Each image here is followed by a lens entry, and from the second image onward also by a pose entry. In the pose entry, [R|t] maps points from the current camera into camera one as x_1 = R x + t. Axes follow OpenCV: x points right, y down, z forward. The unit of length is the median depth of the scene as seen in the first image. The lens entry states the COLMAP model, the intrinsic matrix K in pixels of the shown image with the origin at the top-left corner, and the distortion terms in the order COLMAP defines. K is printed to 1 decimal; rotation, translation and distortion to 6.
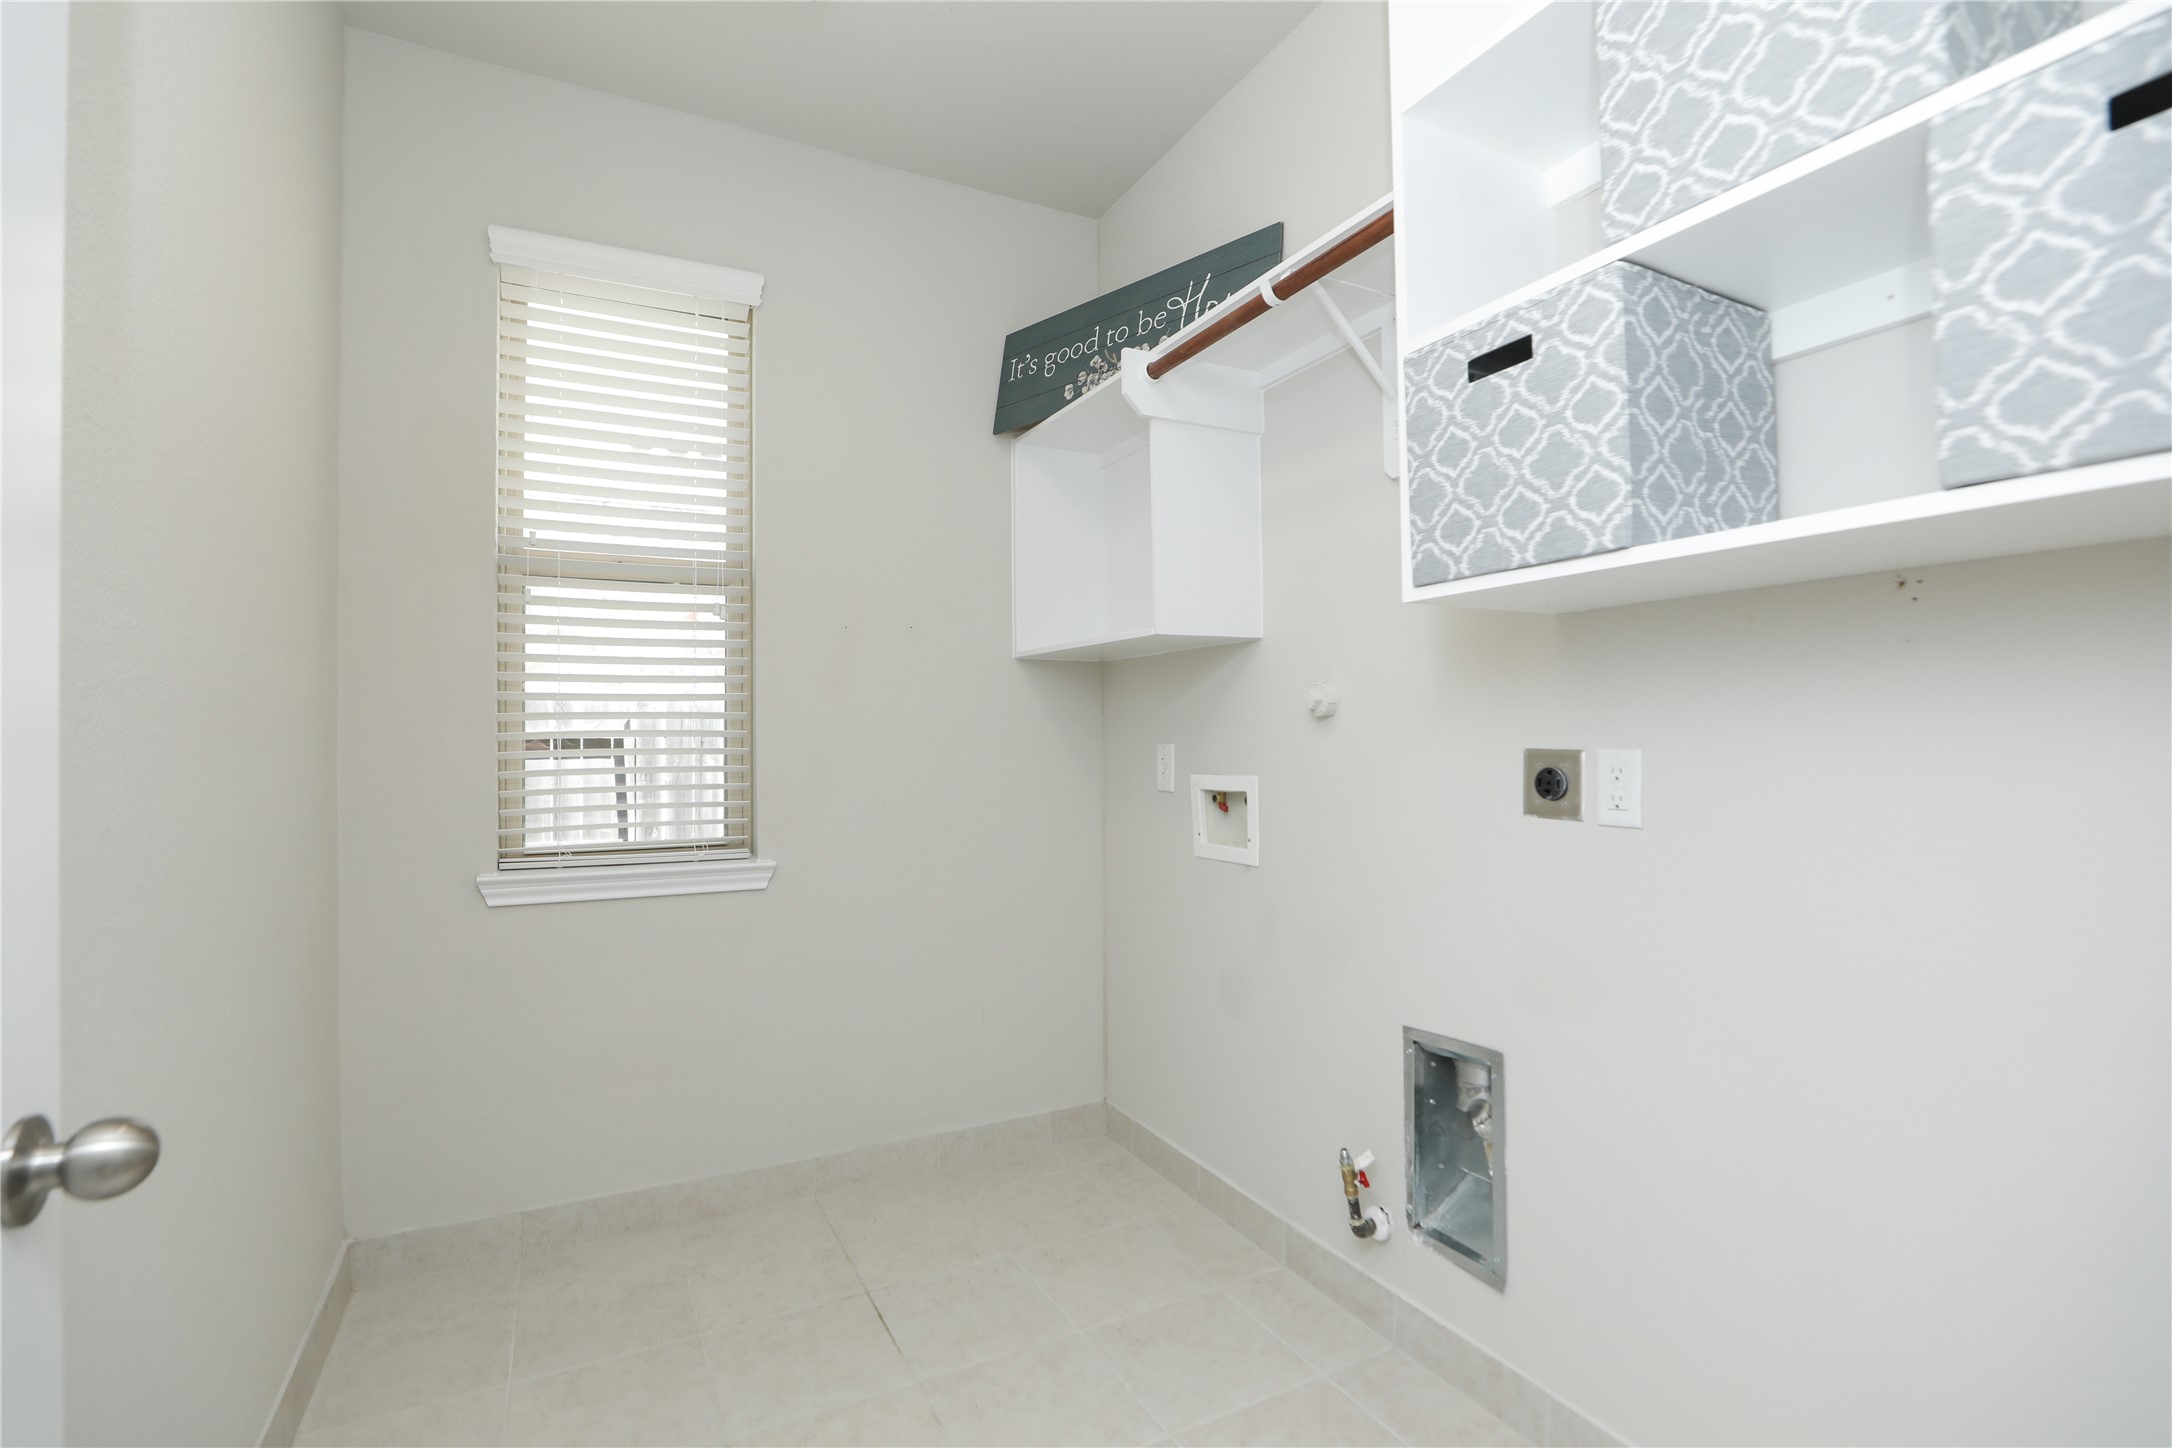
lens RADIAL K [[1005.9, 0, 1090.7], [0, 1005.9, 725.9], [0, 0, 1]] dist [-0.023796, 0.003965]
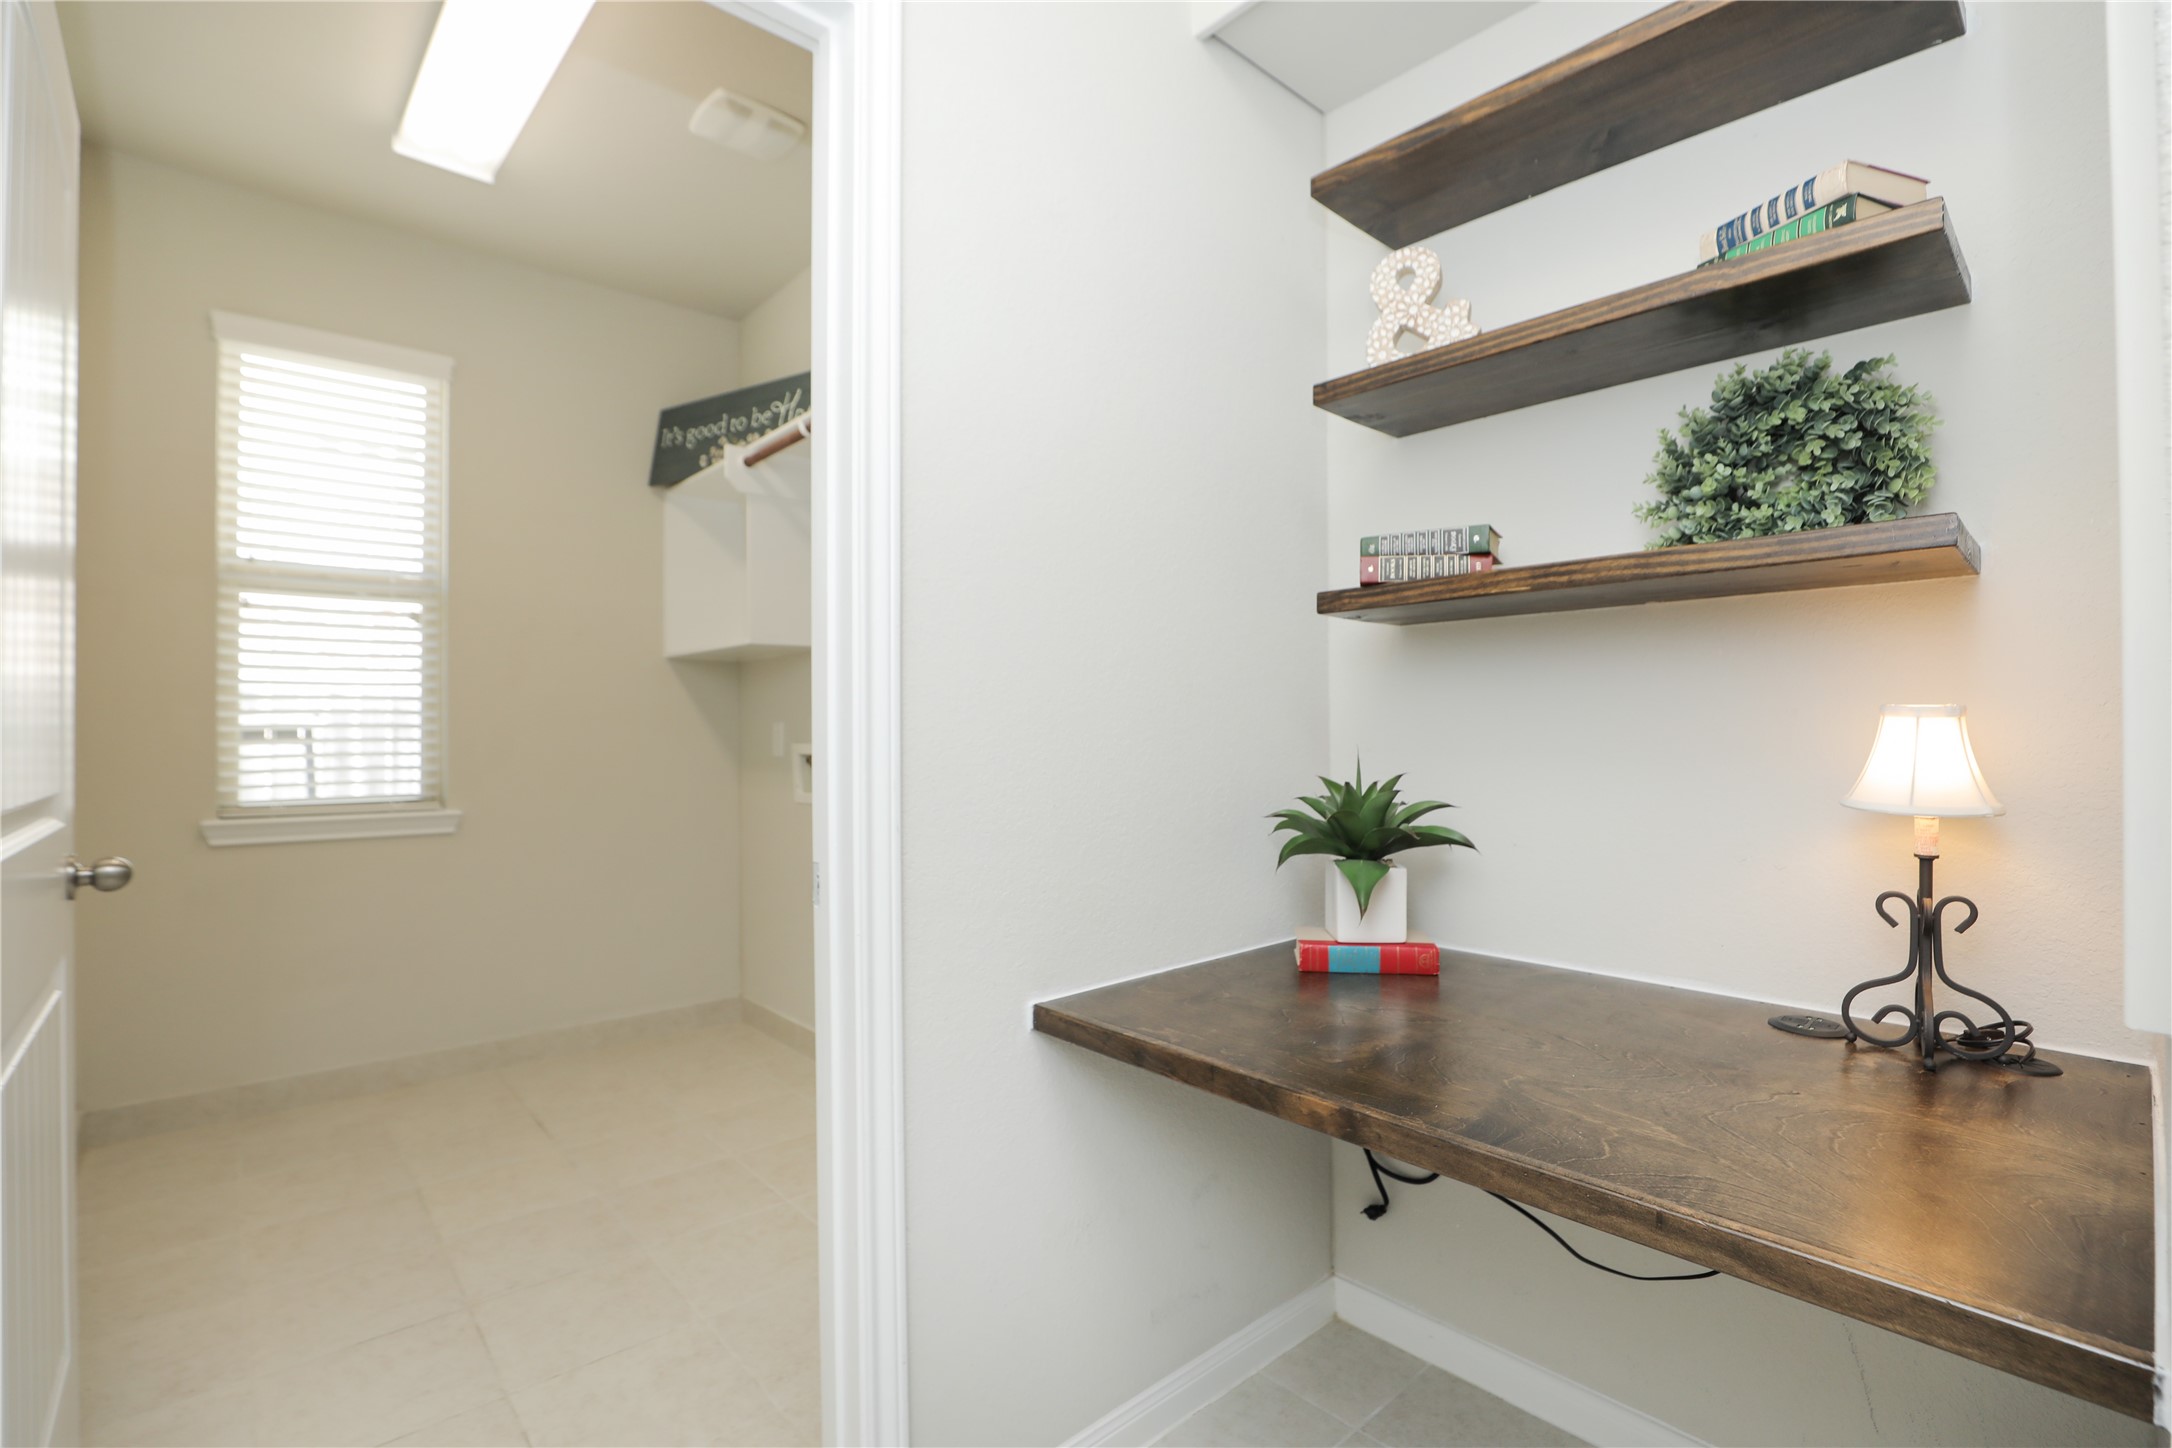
lens RADIAL K [[1005.9, 0, 1086.6], [0, 1005.9, 721.0], [0, 0, 1]] dist [-0.023796, 0.003965]
pose [[0.971906, -0.000059, 0.235368, 0.163415], [0.001516, 0.999981, -0.006009, 0.025997], [-0.235363, 0.006197, 0.971888, -0.432436]]
